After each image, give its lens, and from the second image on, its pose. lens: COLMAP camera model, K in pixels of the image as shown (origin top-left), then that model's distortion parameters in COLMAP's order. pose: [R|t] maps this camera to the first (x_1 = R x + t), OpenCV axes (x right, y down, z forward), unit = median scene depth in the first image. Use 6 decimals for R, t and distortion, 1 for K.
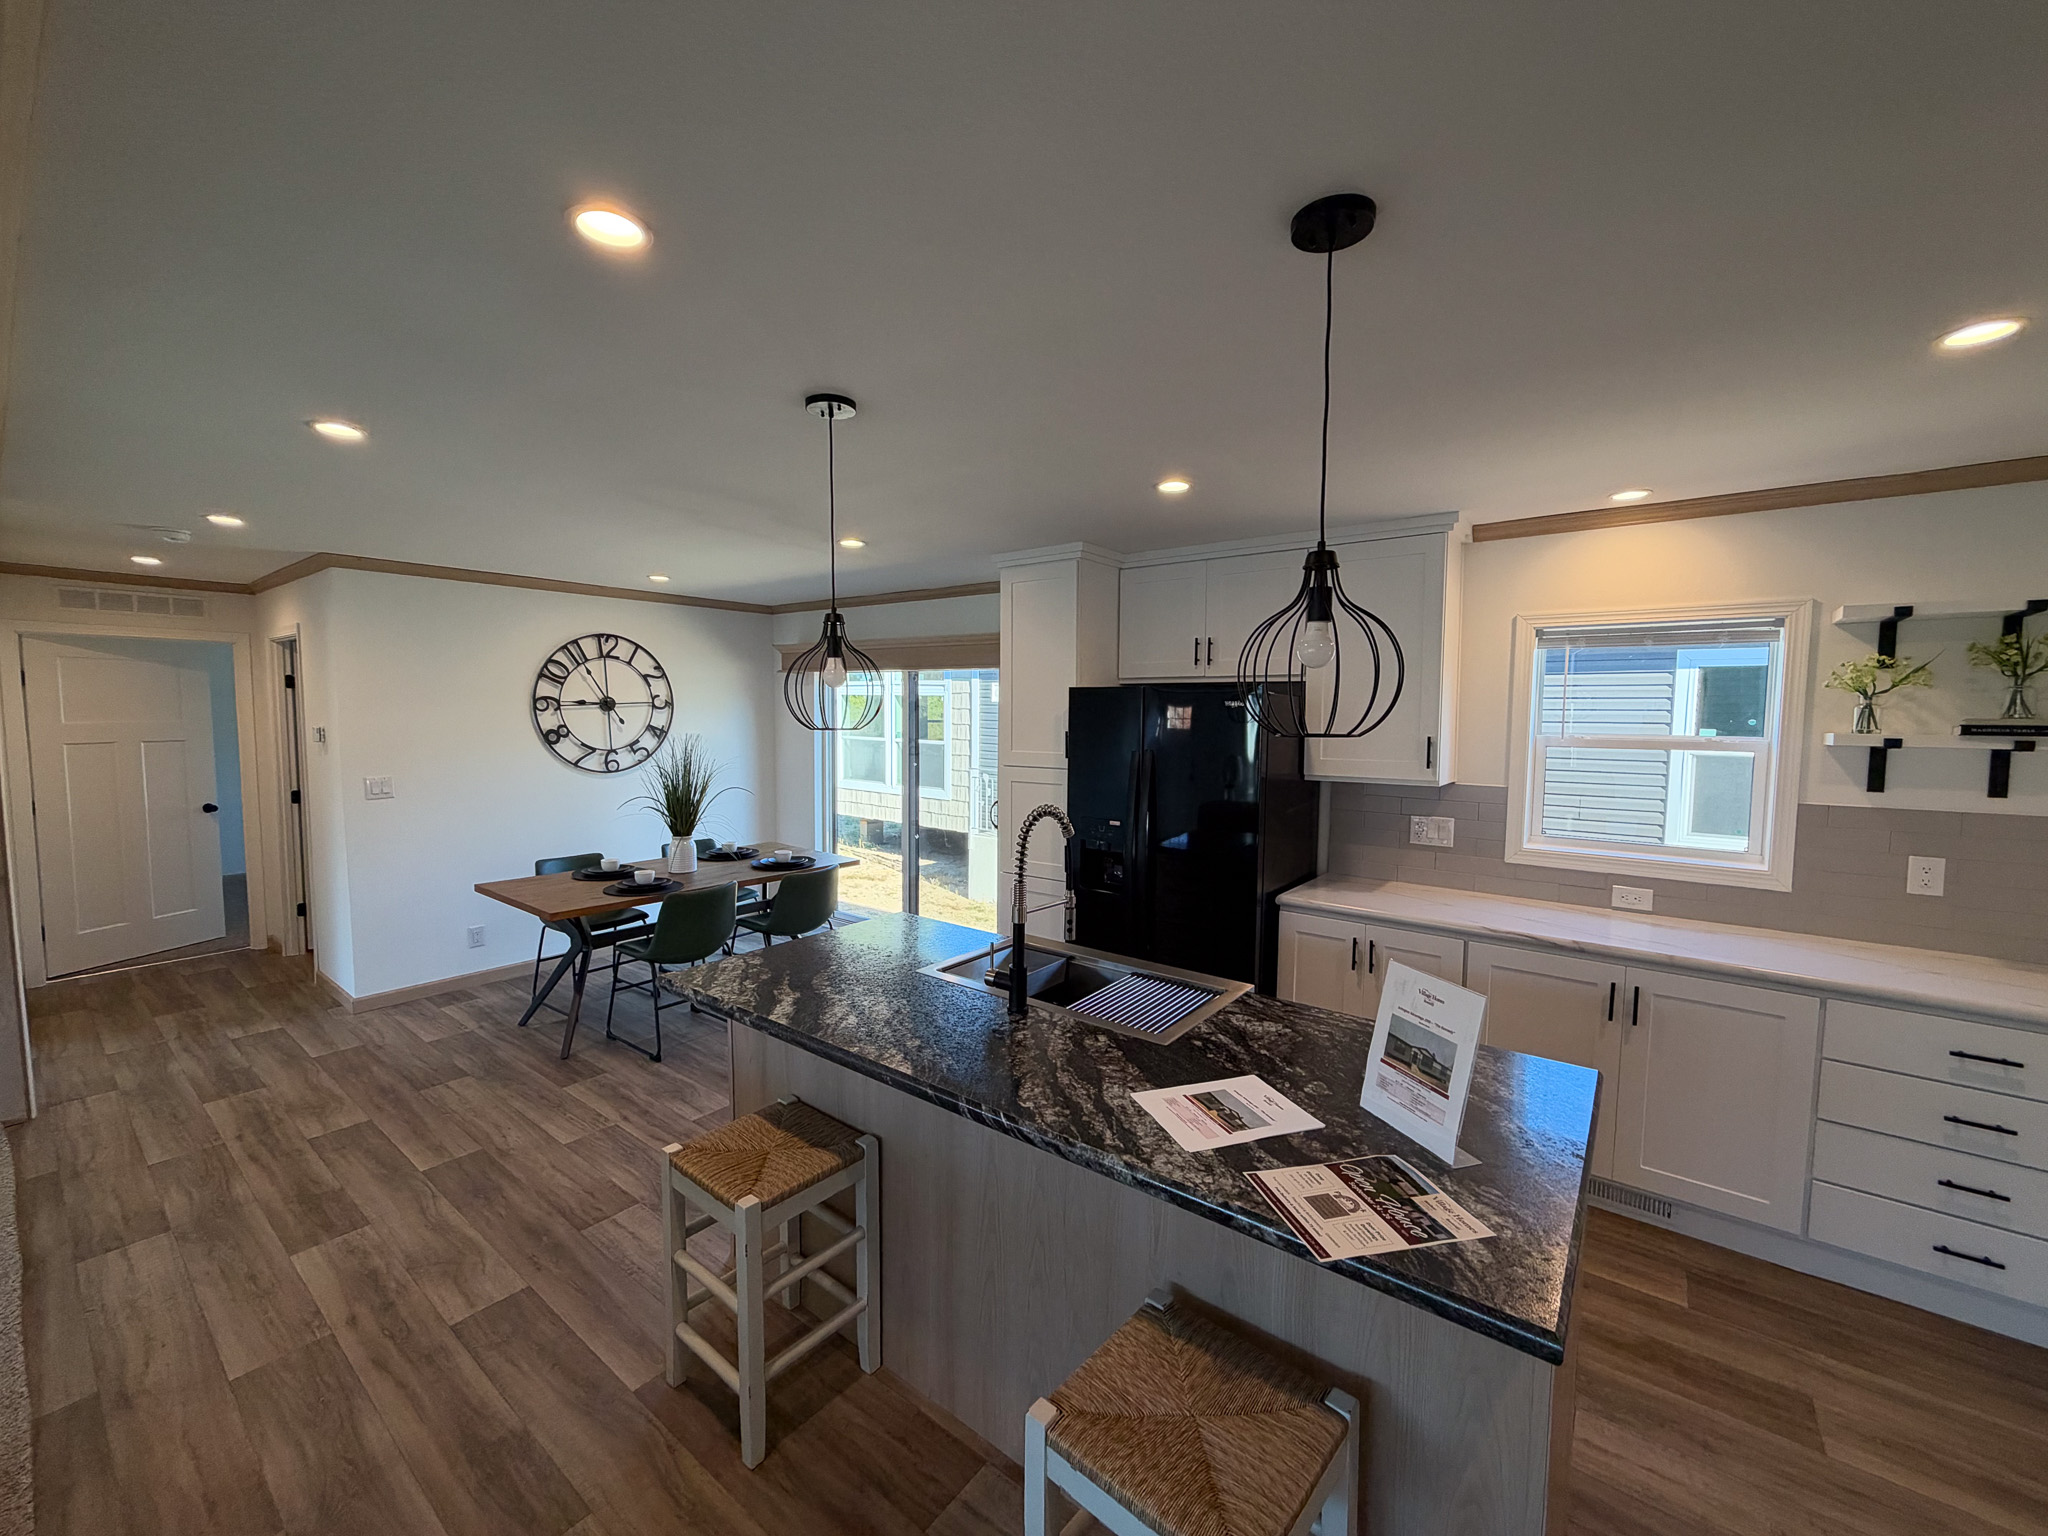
lens RADIAL K [[817.8, 0, 1018.2], [0, 817.8, 768.1], [0, 0, 1]] dist [-0.000970, 0.000124]
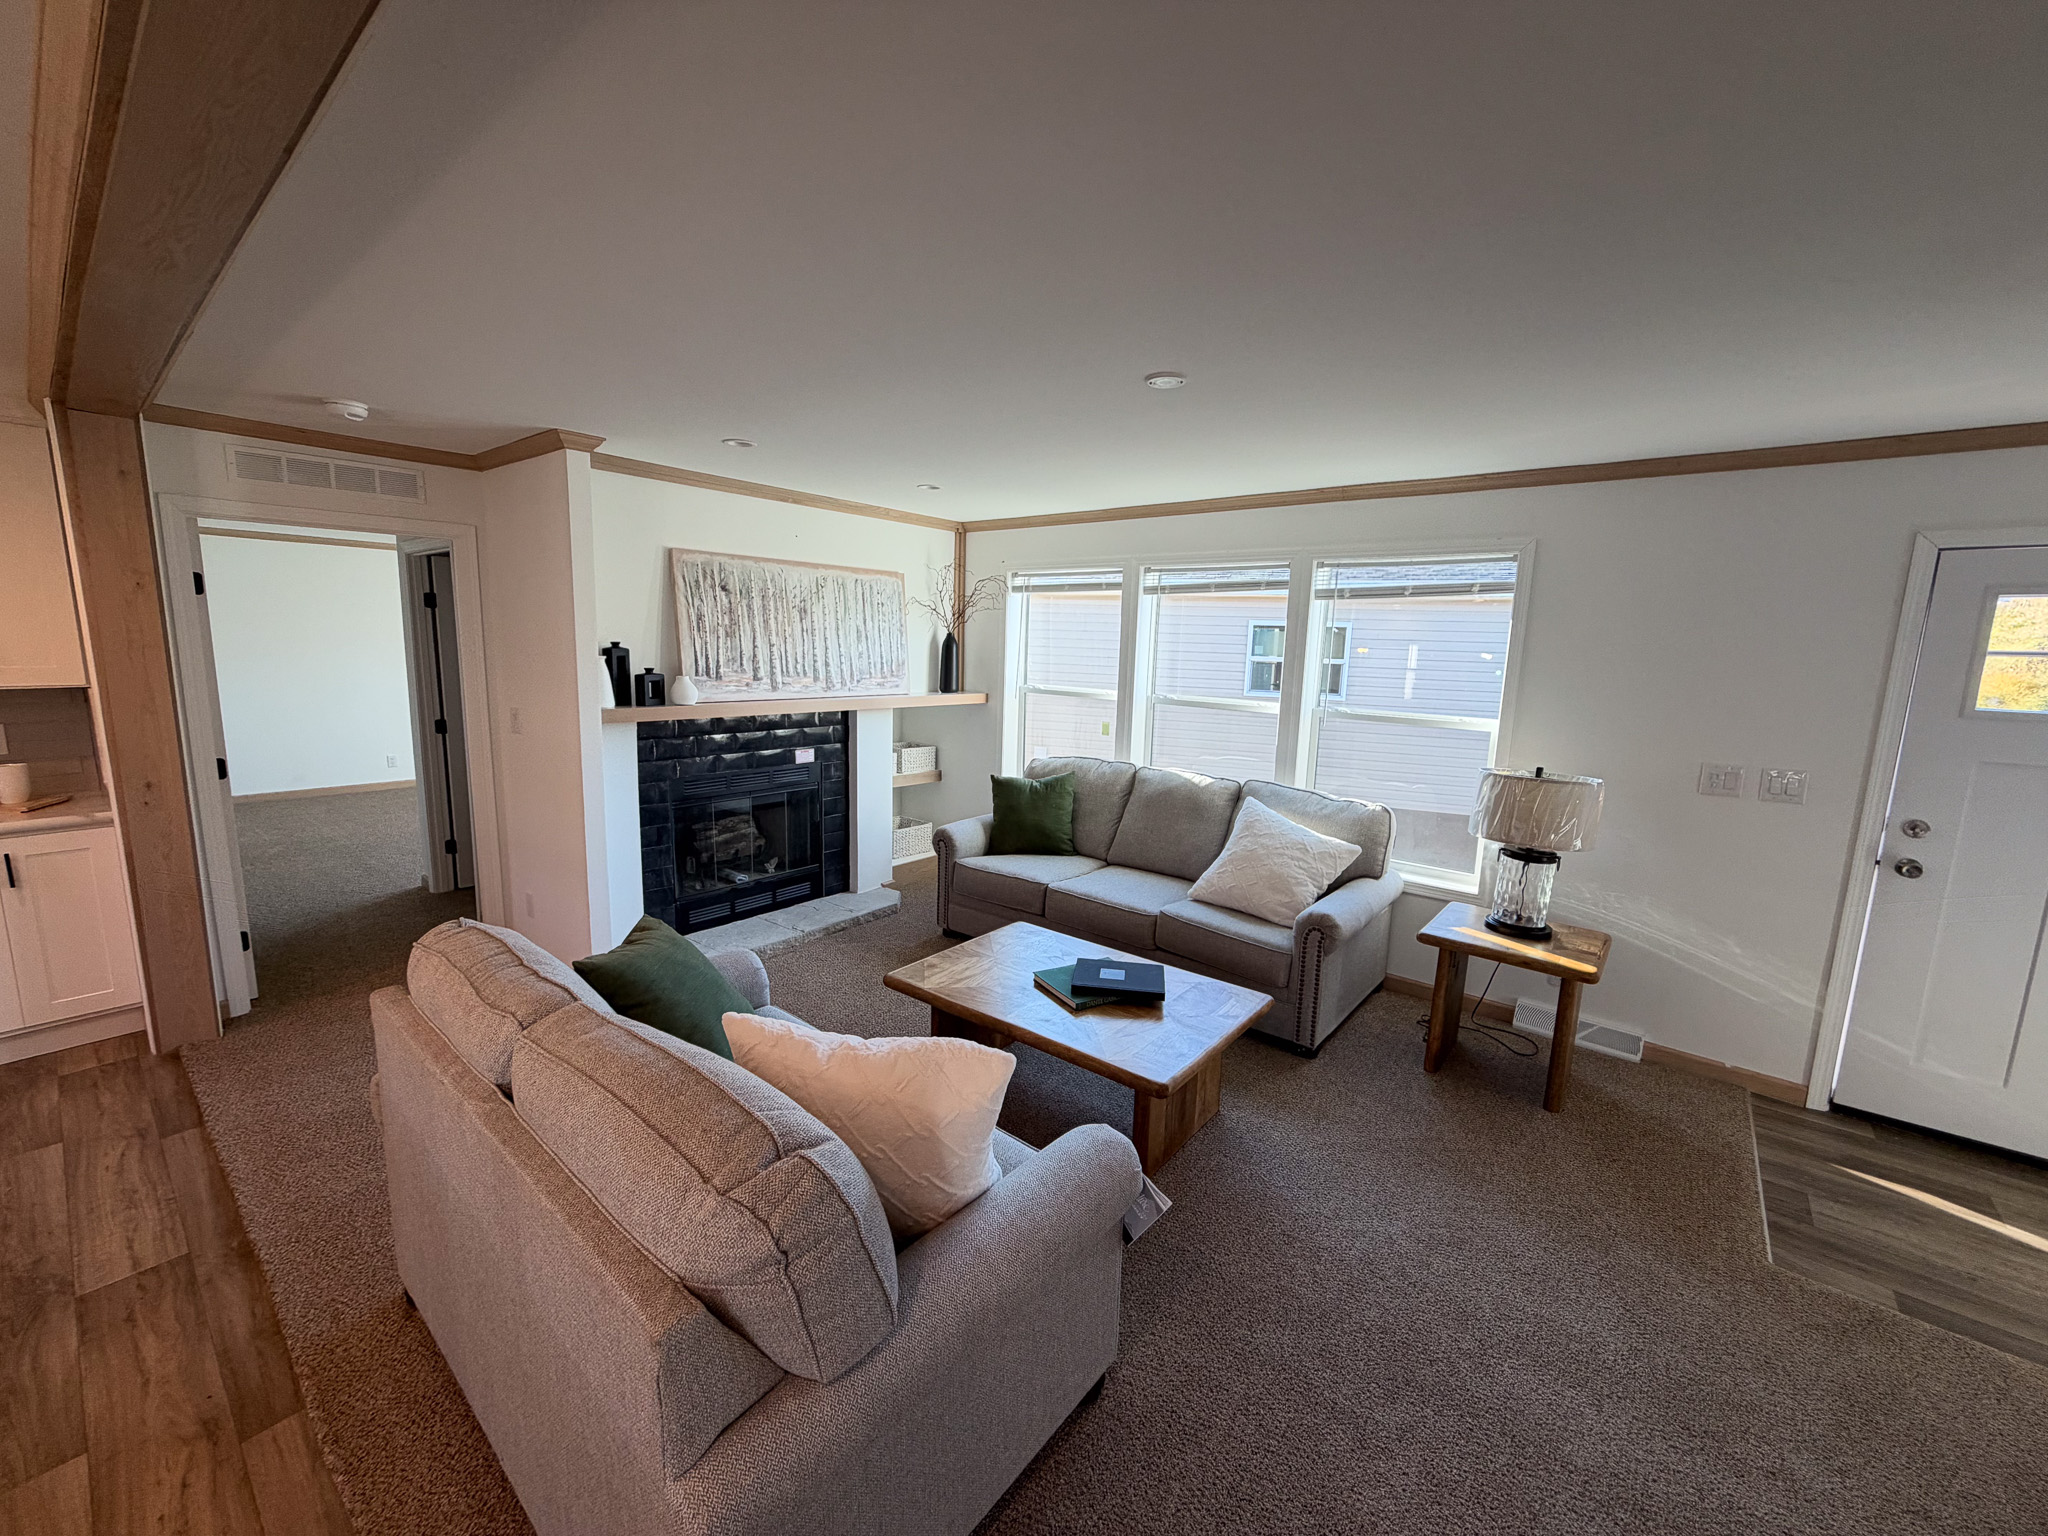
lens RADIAL K [[817.8, 0, 1018.2], [0, 817.8, 768.1], [0, 0, 1]] dist [-0.000970, 0.000124]
pose [[-0.999191, -0.032046, 0.024294, -0.931559], [-0.025505, 0.972072, 0.233291, -0.062440], [-0.031092, 0.232483, -0.972103, 0.775146]]
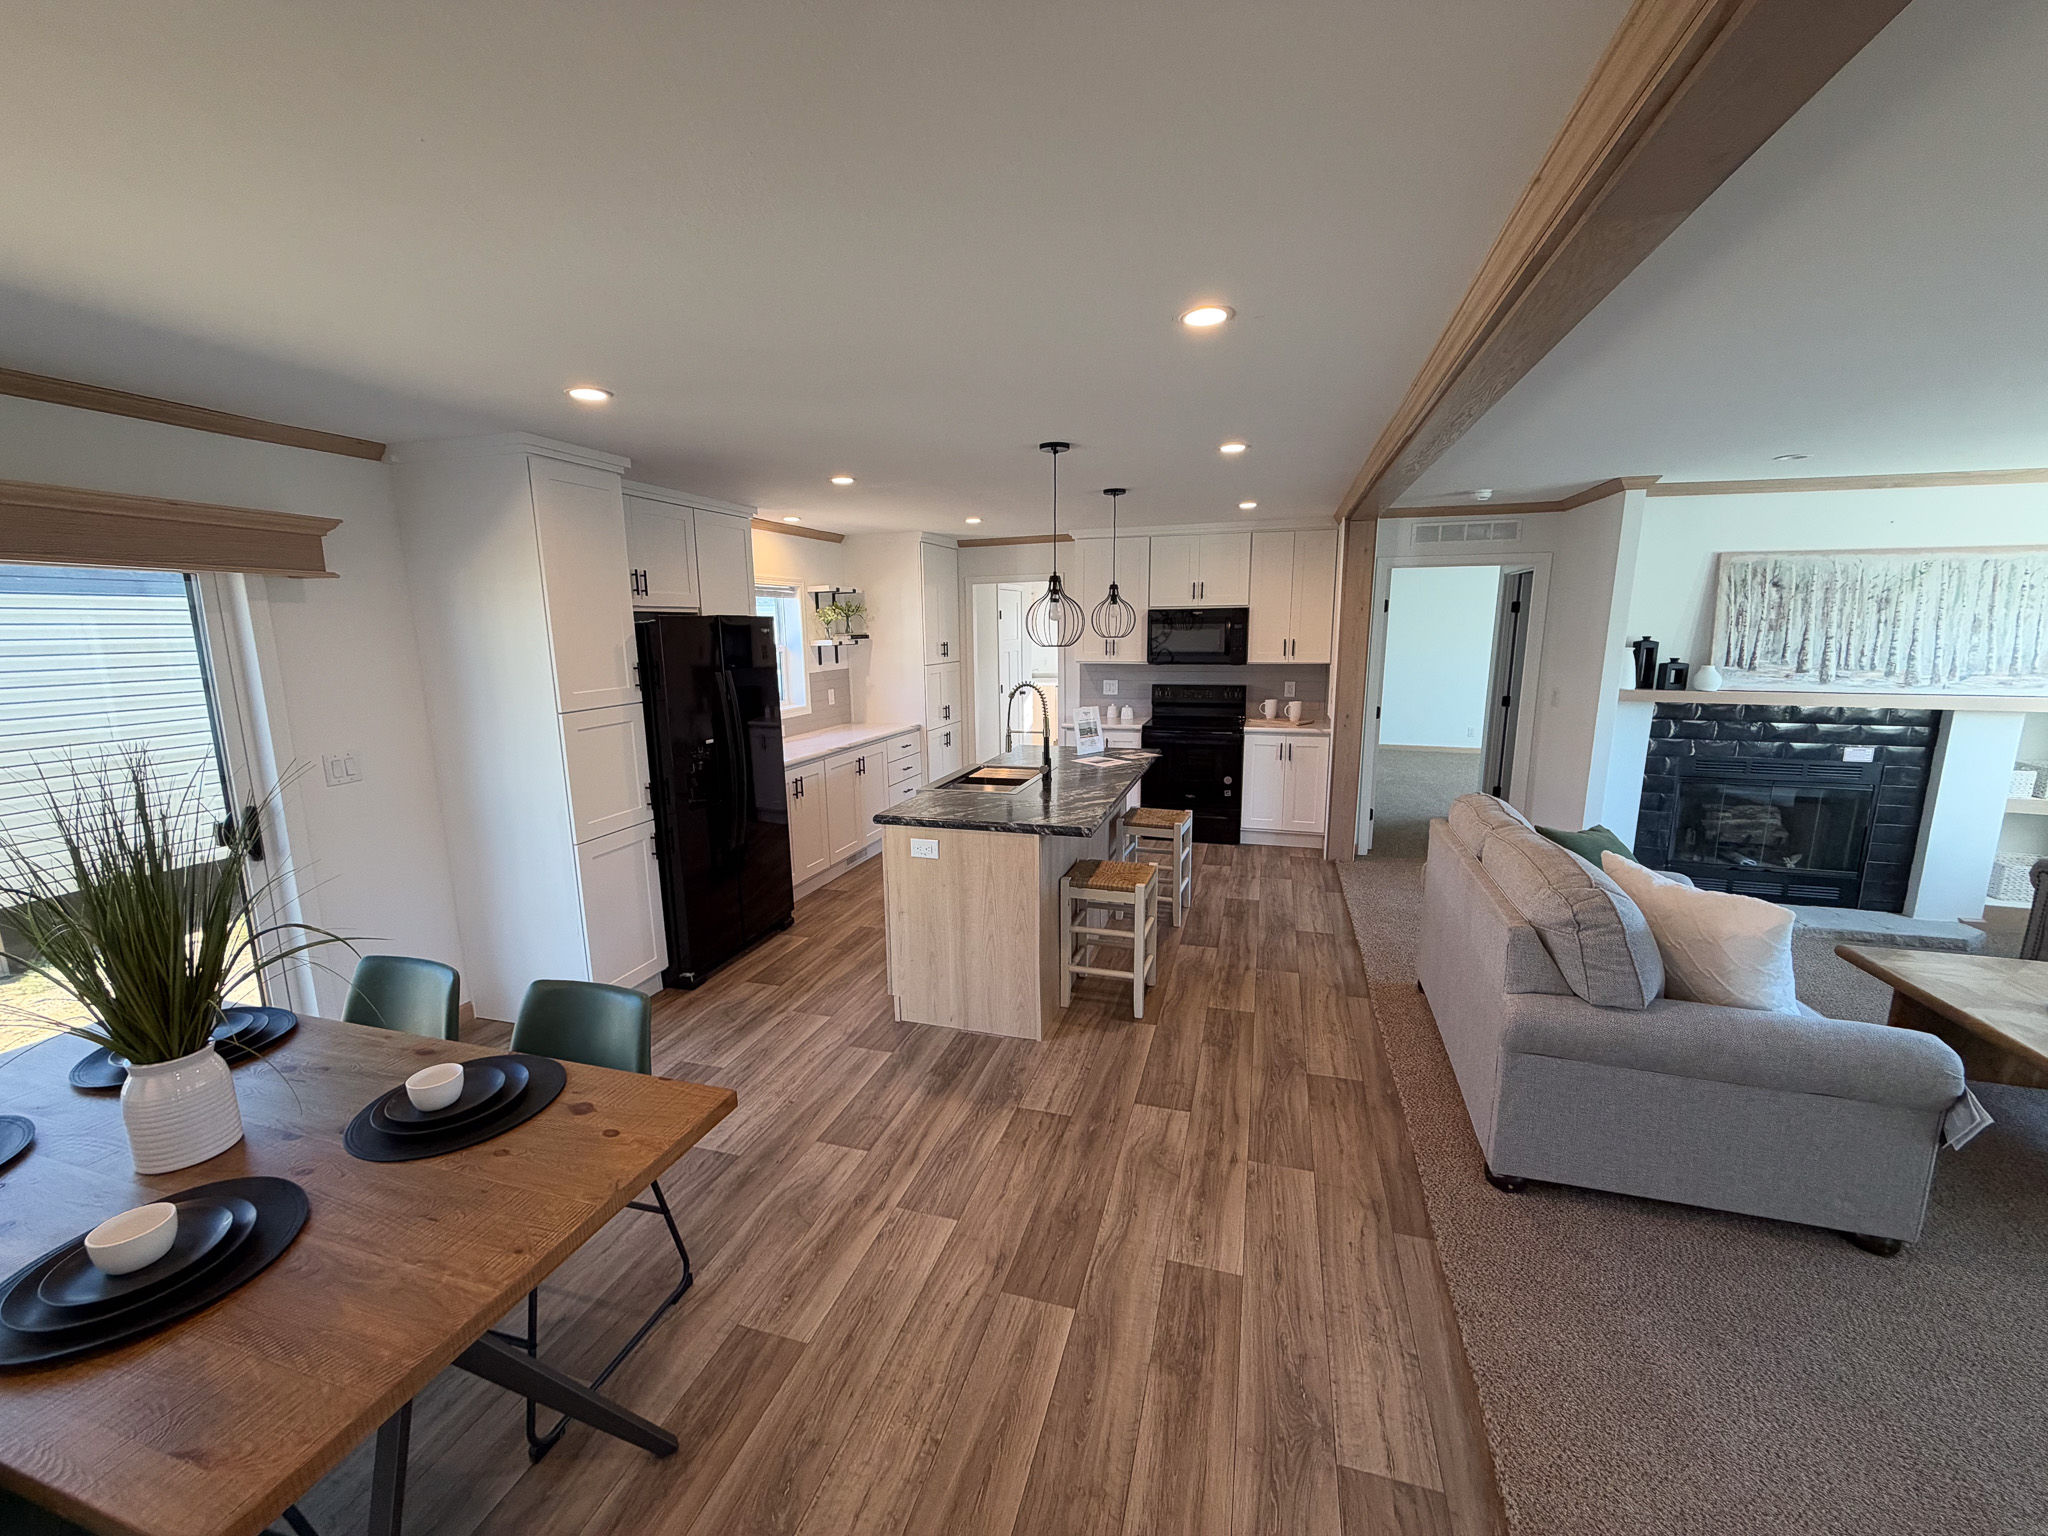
lens RADIAL K [[817.8, 0, 1018.2], [0, 817.8, 768.1], [0, 0, 1]] dist [-0.000970, 0.000124]
pose [[-0.362009, -0.162875, 0.917835, -1.588695], [0.076275, 0.976140, 0.203306, -0.134735], [-0.929049, 0.143606, -0.340948, 1.509398]]
